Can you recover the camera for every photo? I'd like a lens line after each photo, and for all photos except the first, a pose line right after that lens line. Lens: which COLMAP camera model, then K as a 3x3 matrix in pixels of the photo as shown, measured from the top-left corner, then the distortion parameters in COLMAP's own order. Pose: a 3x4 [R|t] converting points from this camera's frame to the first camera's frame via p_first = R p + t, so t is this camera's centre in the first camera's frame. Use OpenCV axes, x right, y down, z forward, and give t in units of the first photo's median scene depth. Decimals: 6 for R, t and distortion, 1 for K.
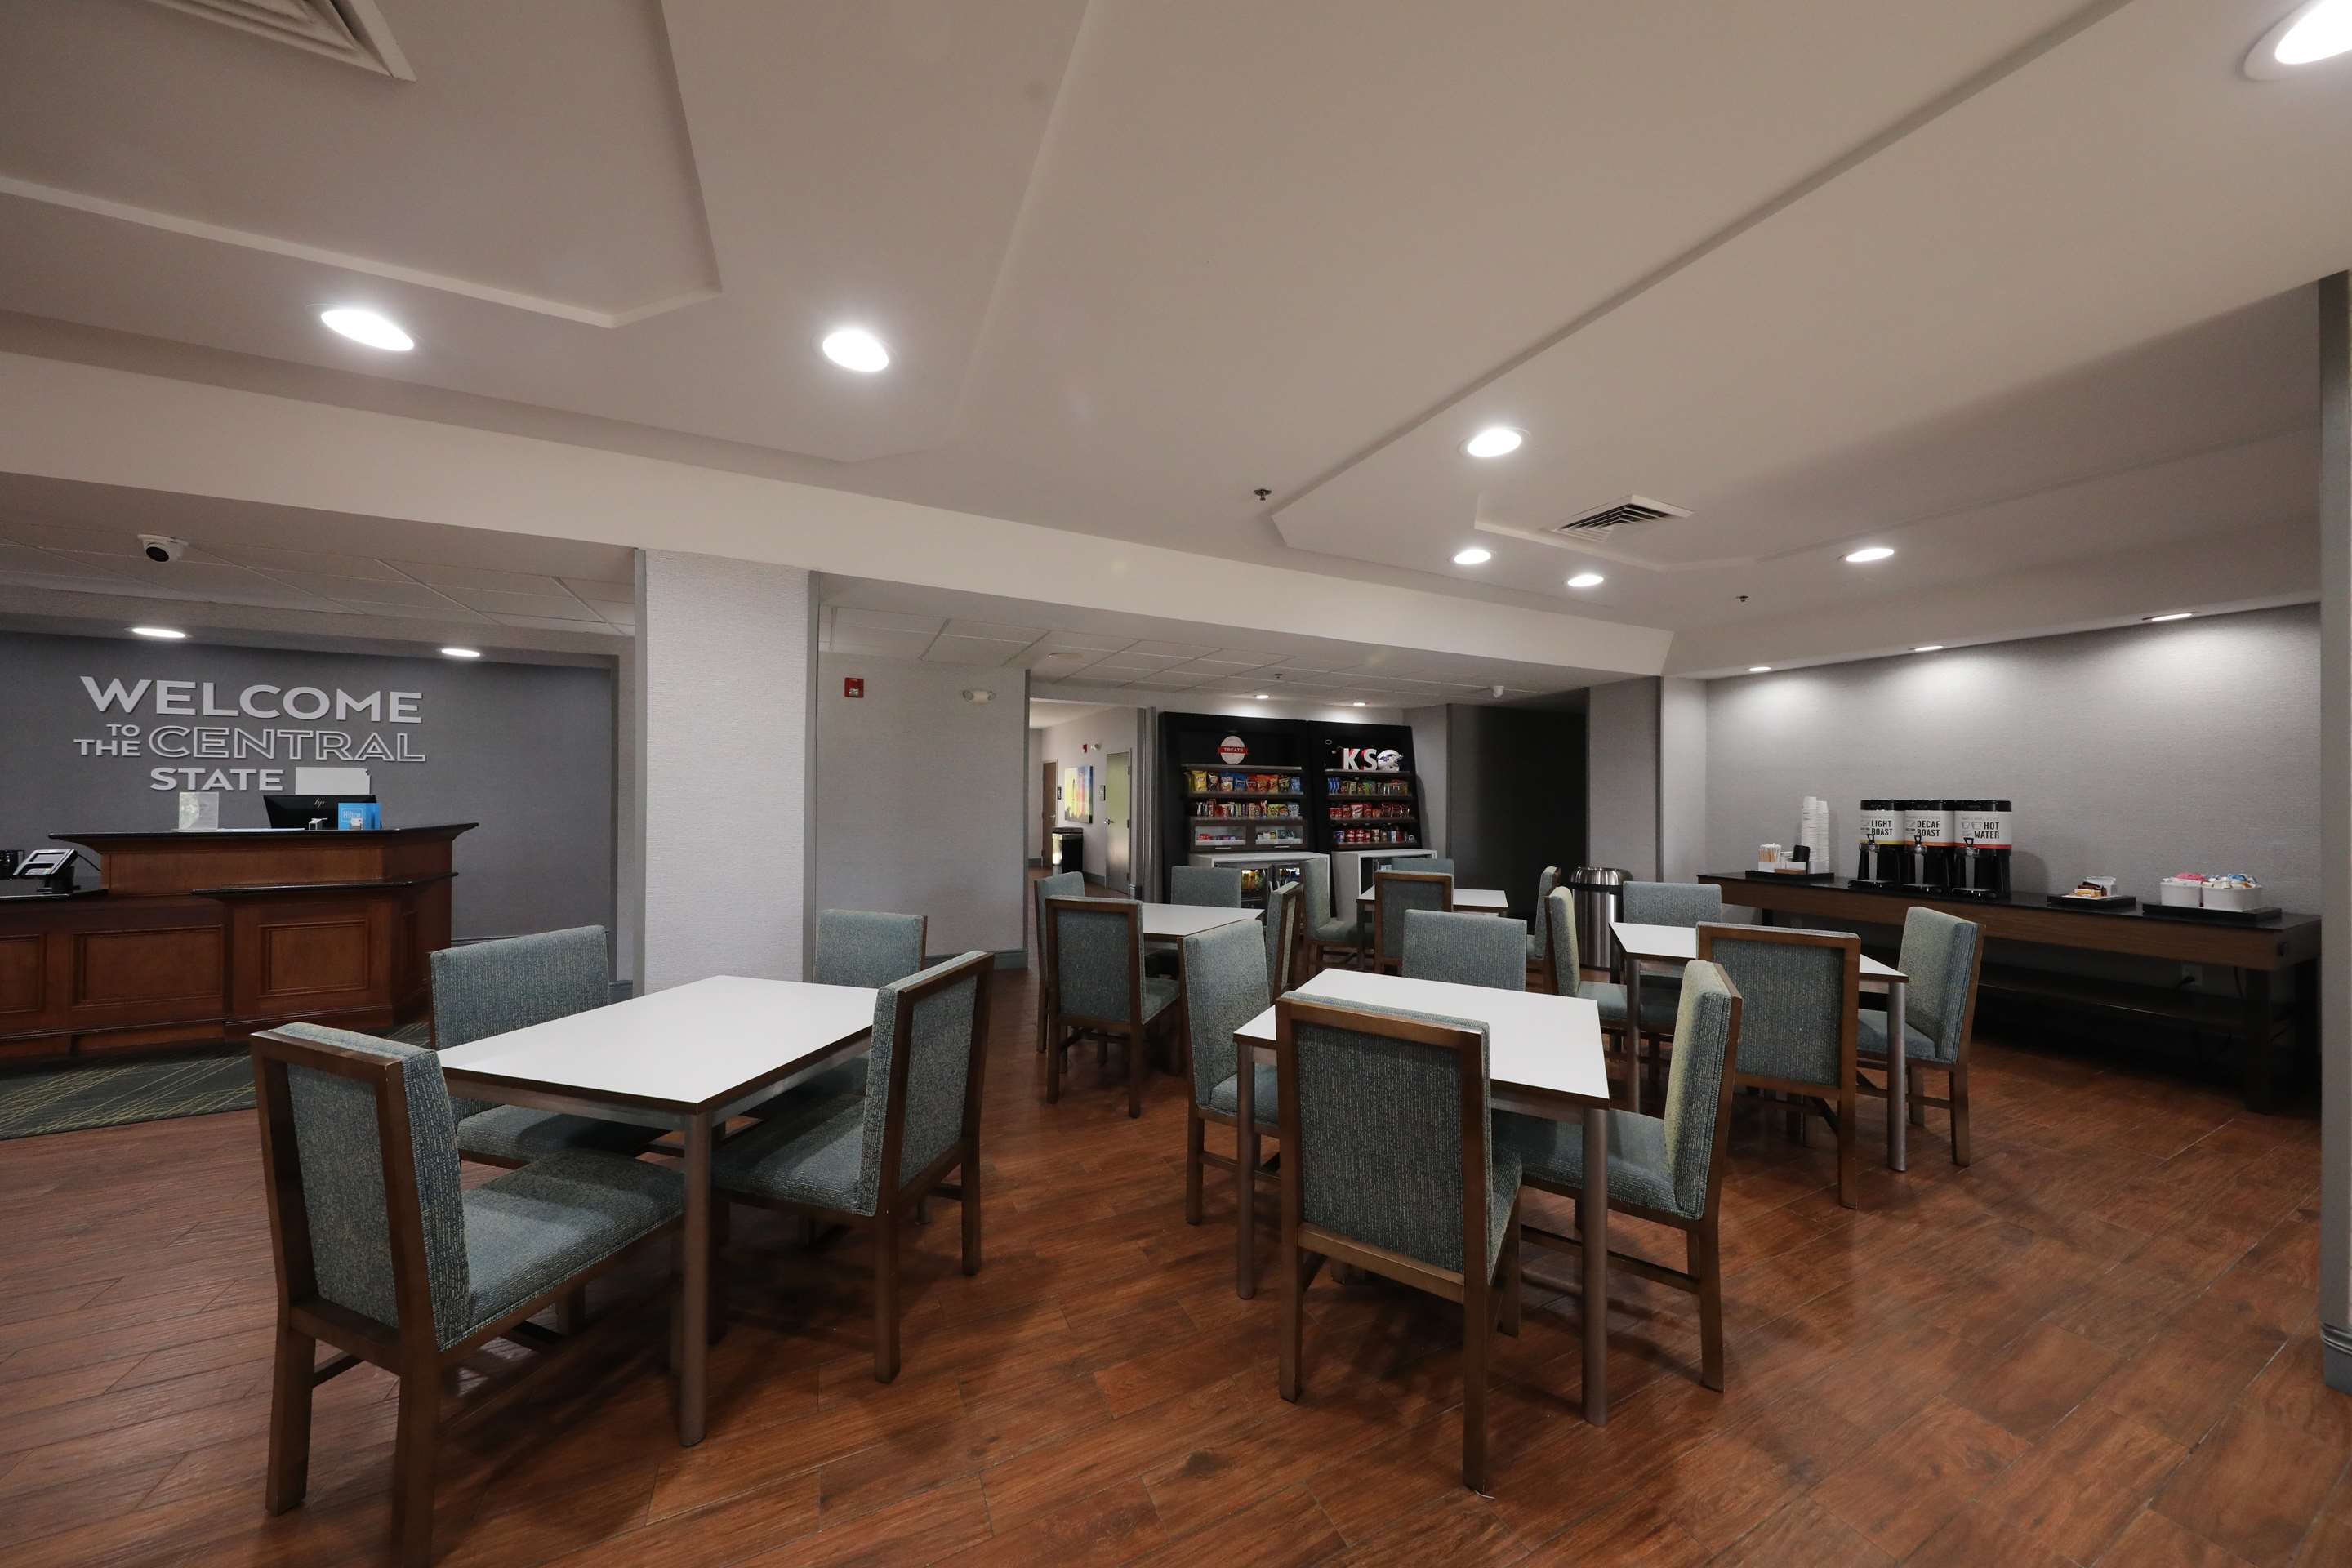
lens RADIAL K [[731.0, 0, 1163.8], [0, 731.0, 793.0], [0, 0, 1]] dist [0.000828, 0.000002]
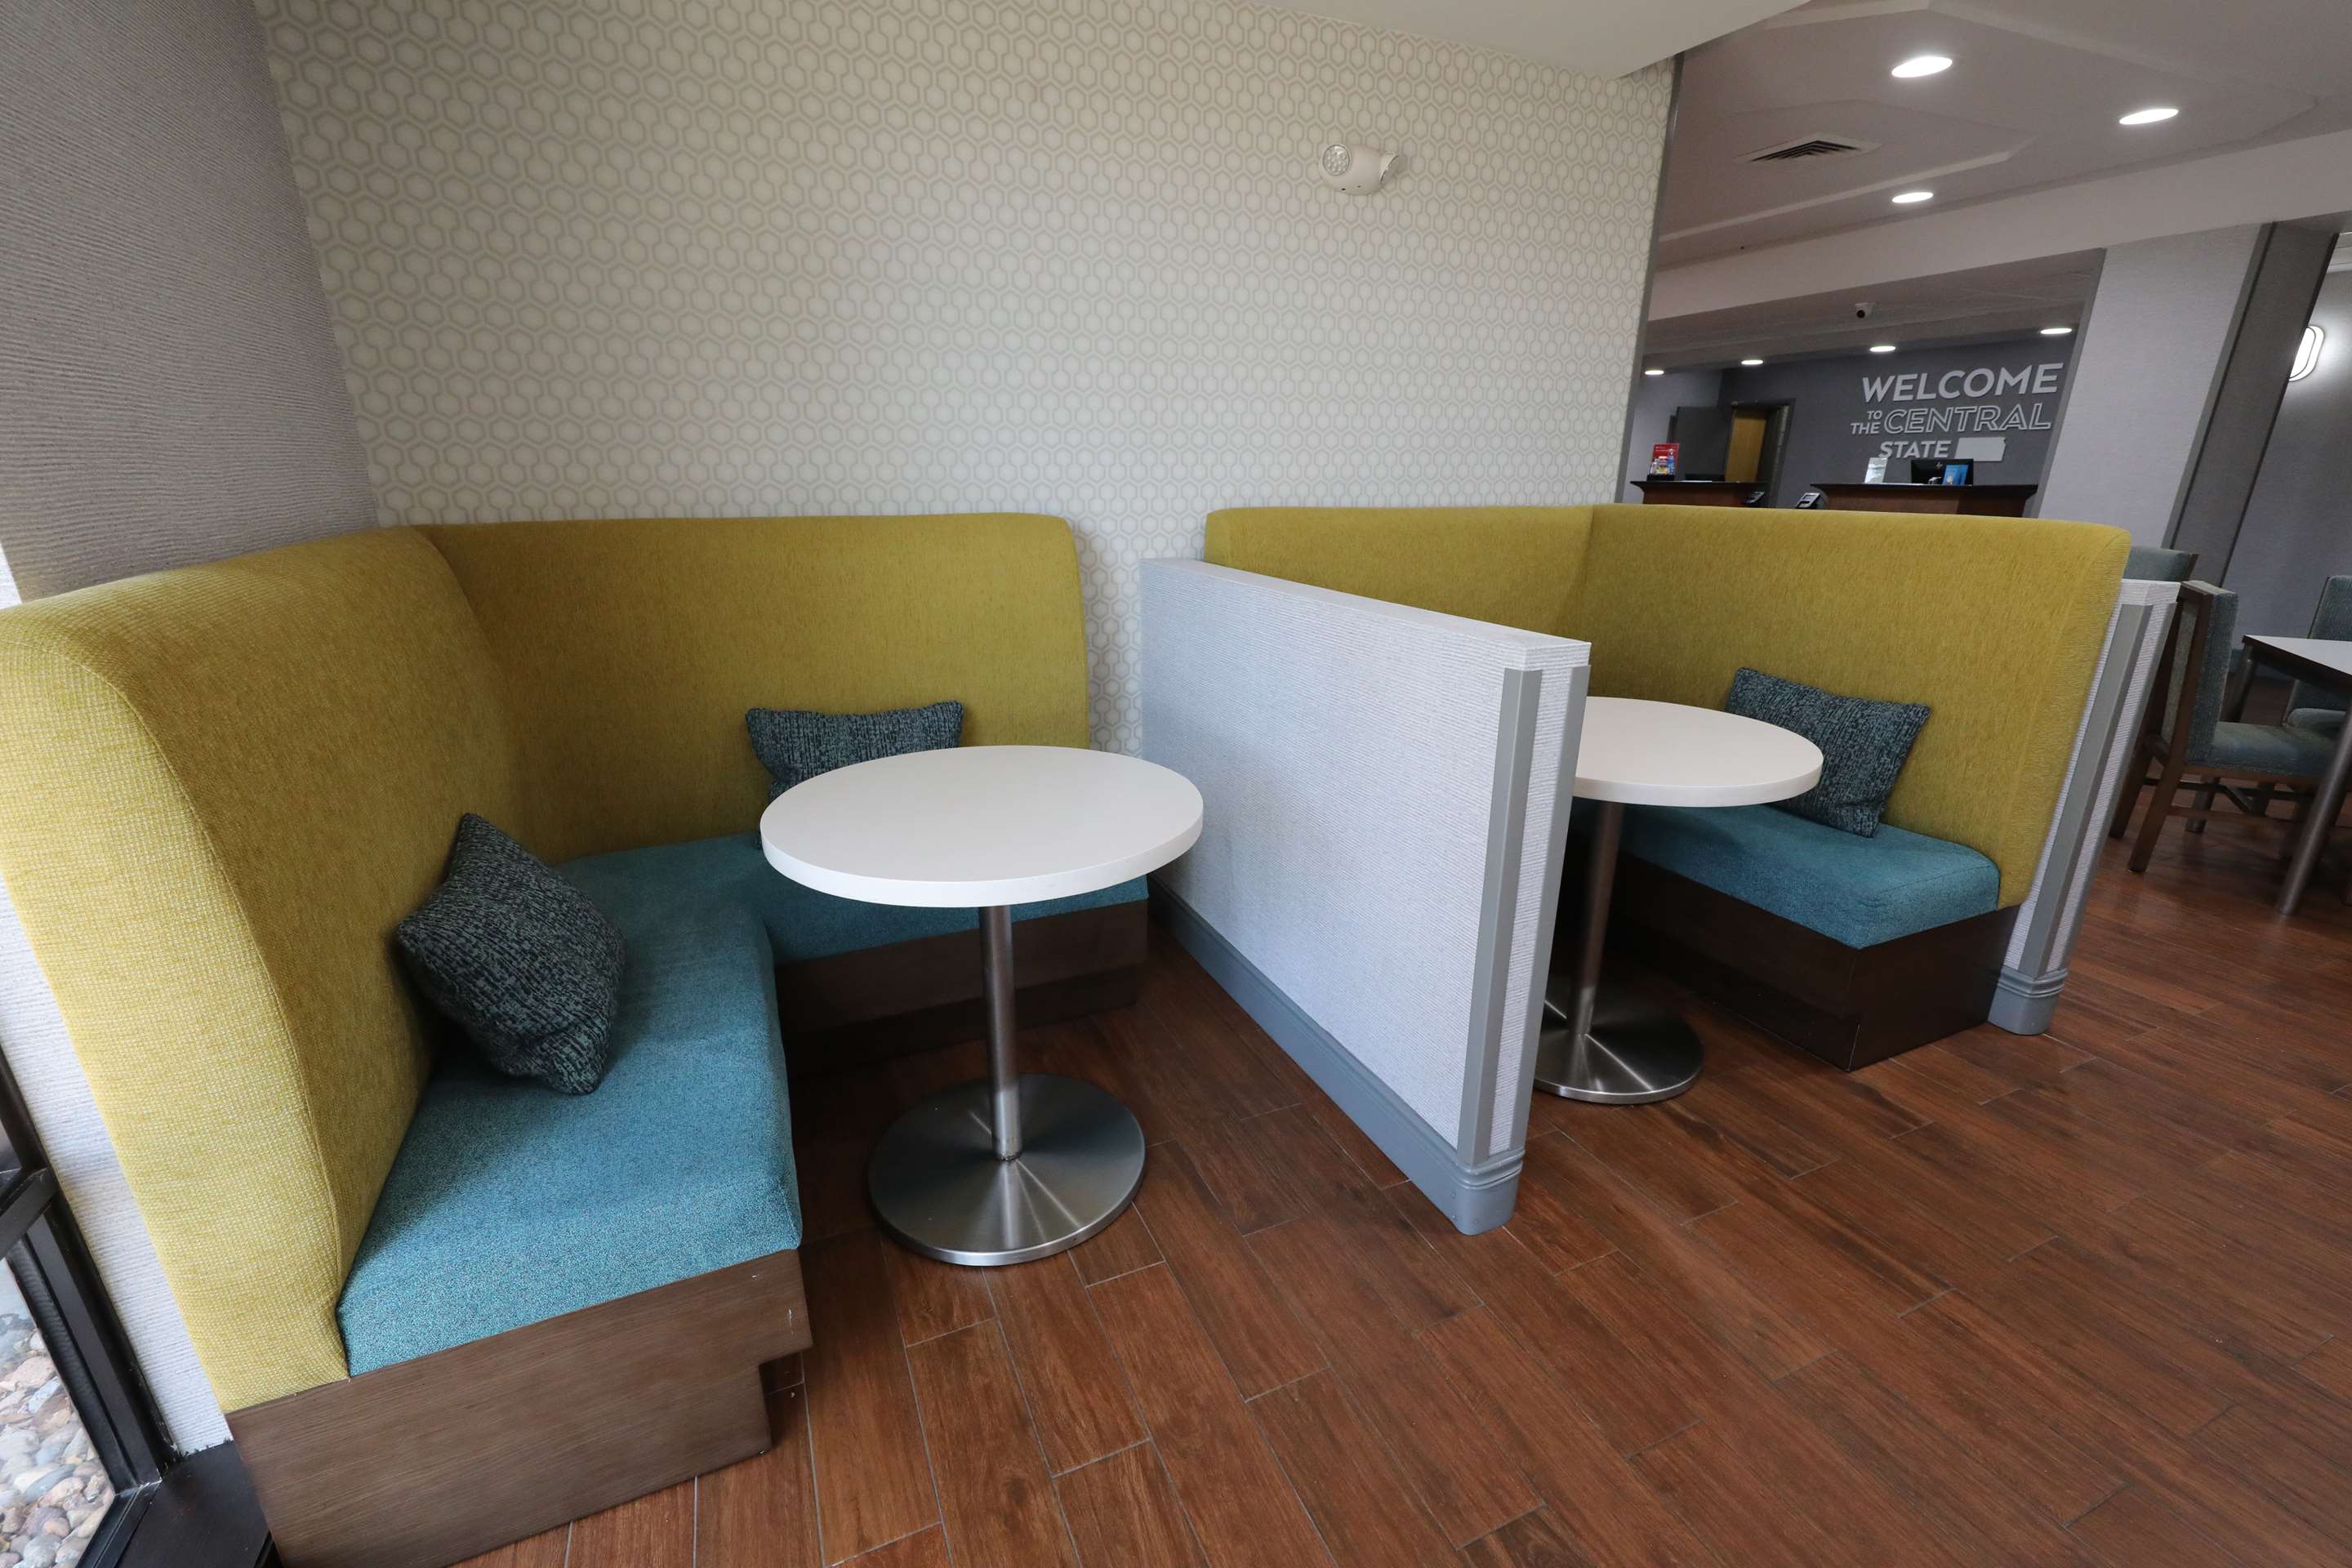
lens RADIAL K [[991.3, 0, 1175.9], [0, 991.3, 792.7], [0, 0, 1]] dist [0.001050, 0.000131]
pose [[-0.033199, 0.307614, -0.950932, 0.863313], [0.000589, 0.951462, 0.307765, 0.024375], [0.999449, 0.009658, -0.031768, -0.373524]]
